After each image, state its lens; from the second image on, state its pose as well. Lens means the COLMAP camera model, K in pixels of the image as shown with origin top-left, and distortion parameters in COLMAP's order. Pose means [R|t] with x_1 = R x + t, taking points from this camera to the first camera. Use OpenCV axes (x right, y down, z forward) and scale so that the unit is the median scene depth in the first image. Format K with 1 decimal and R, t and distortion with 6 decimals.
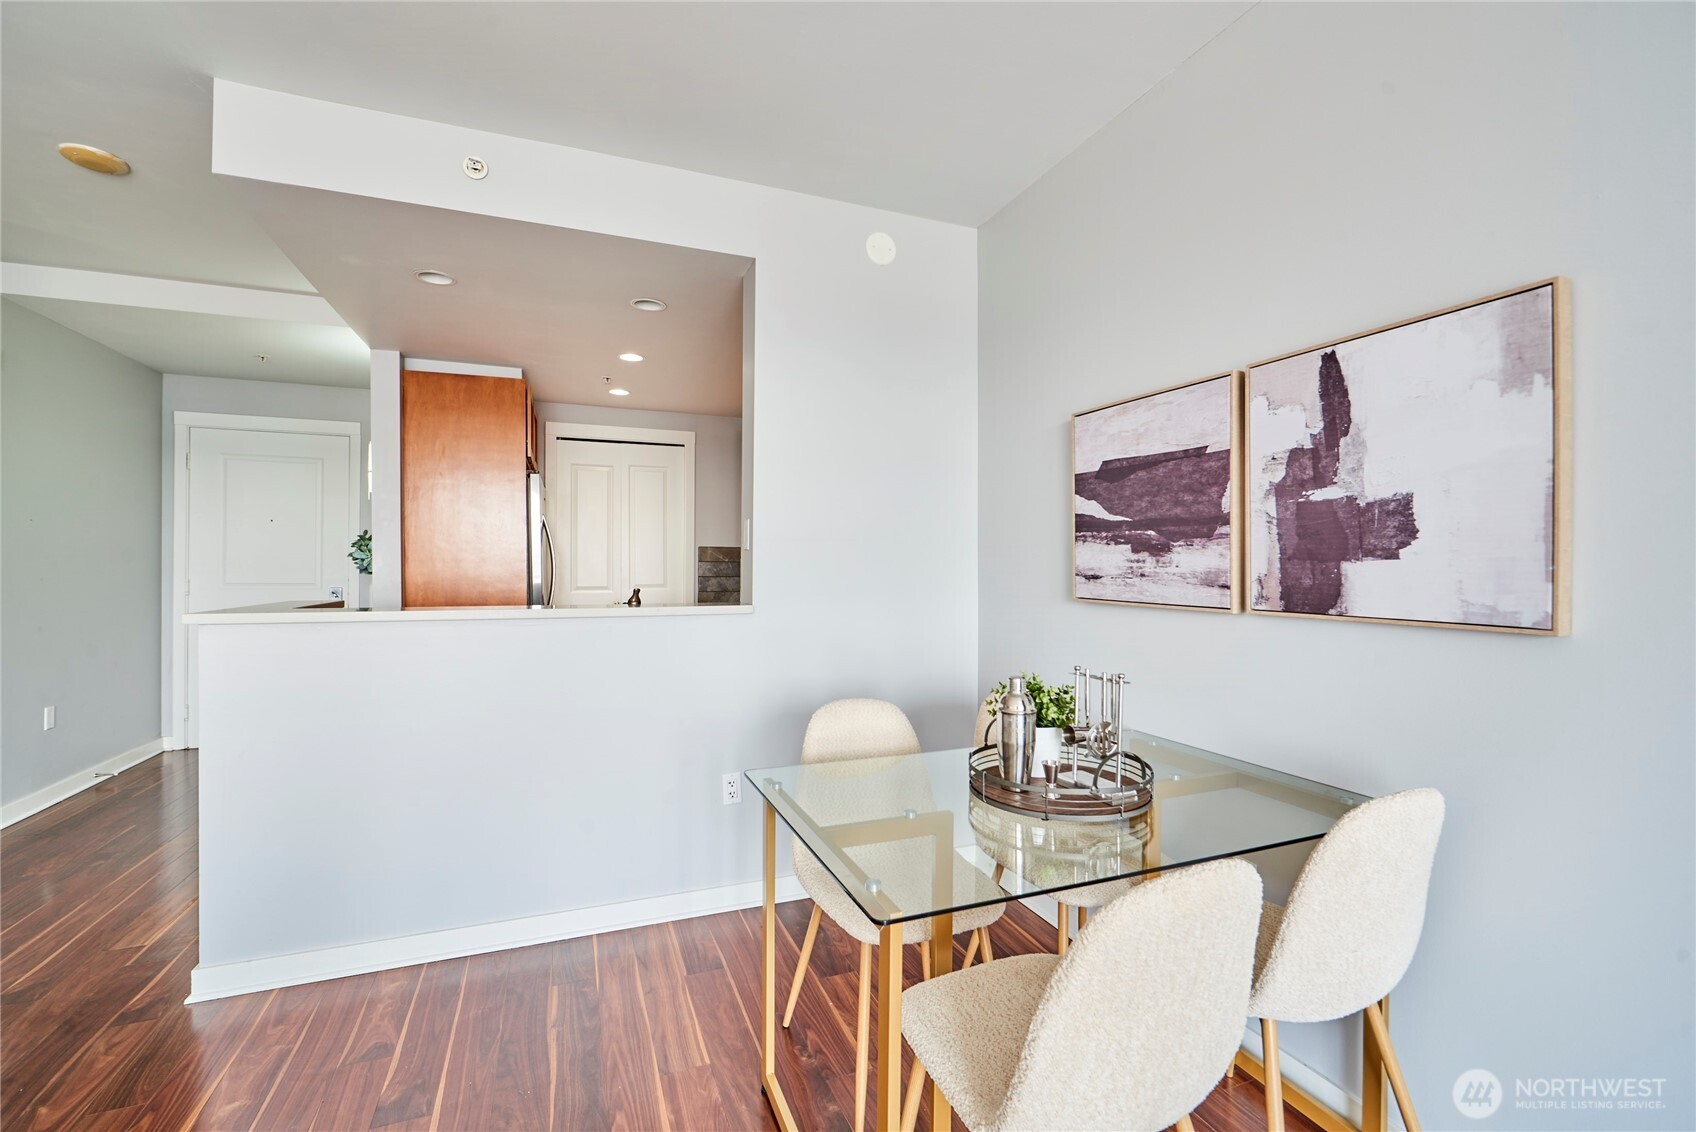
lens RADIAL K [[727.7, 0, 851.0], [0, 727.7, 566.5], [0, 0, 1]] dist [-0.017176, 0.003349]
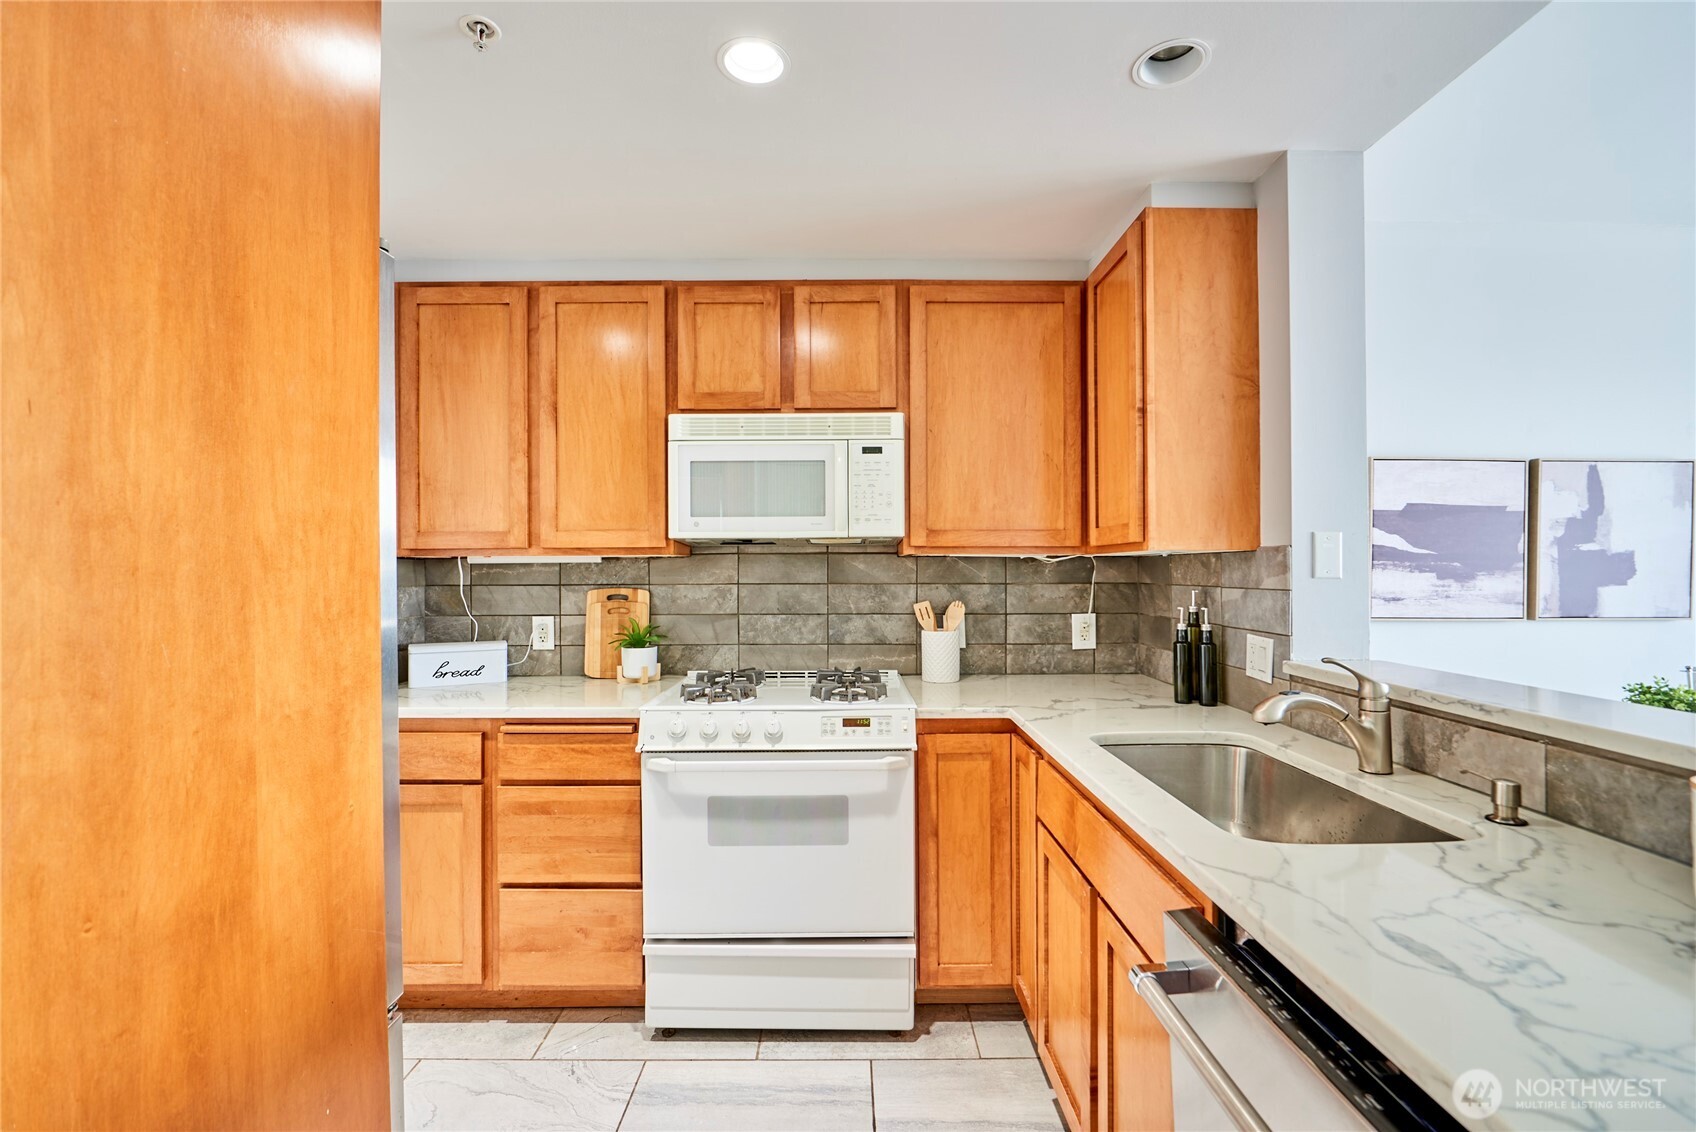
lens RADIAL K [[733.4, 0, 852.8], [0, 733.4, 566.9], [0, 0, 1]] dist [-0.012840, 0.000619]
pose [[0.362857, -0.002233, 0.931842, -1.196499], [0.004102, 0.999991, 0.000799, -0.047079], [-0.931836, 0.003533, 0.362863, 1.523689]]
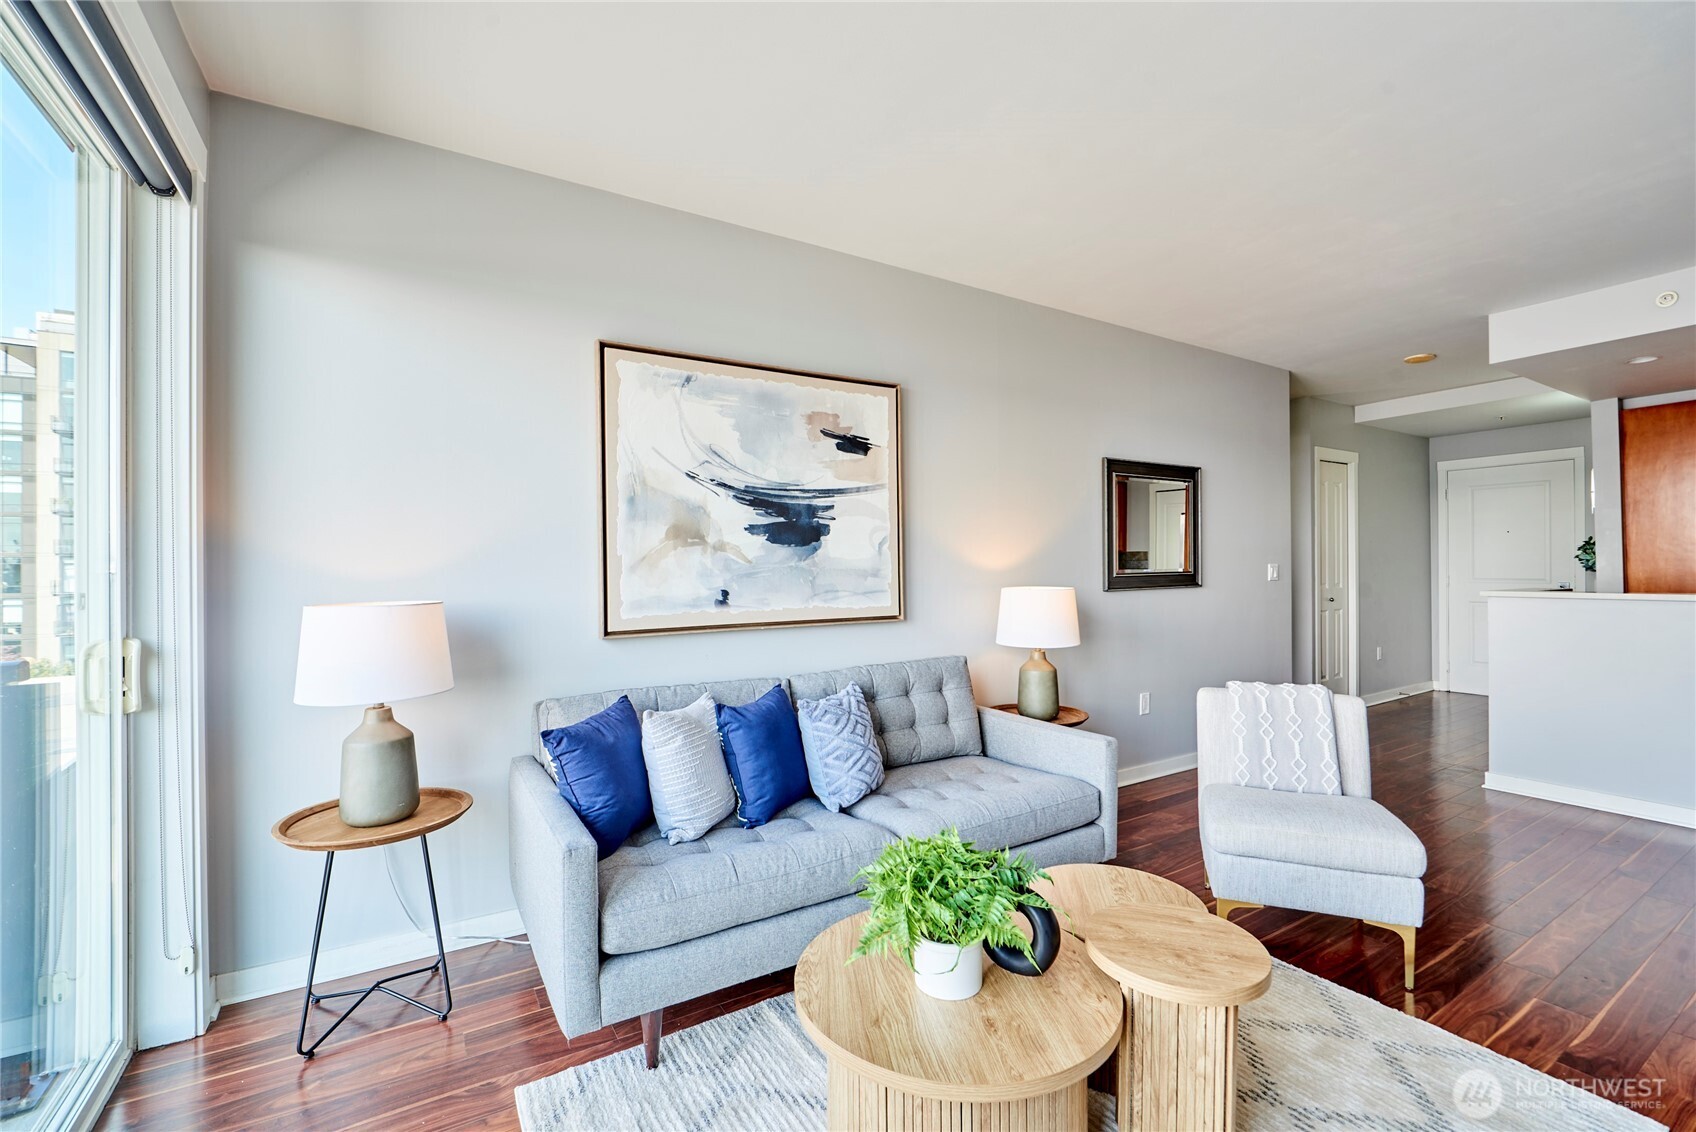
lens RADIAL K [[727.7, 0, 851.0], [0, 727.7, 566.5], [0, 0, 1]] dist [-0.017176, 0.003349]
pose [[0.171937, -0.008475, -0.985072, 0.710768], [0.009897, 0.999927, -0.006875, -0.004536], [0.985058, -0.008567, 0.172008, -1.021475]]
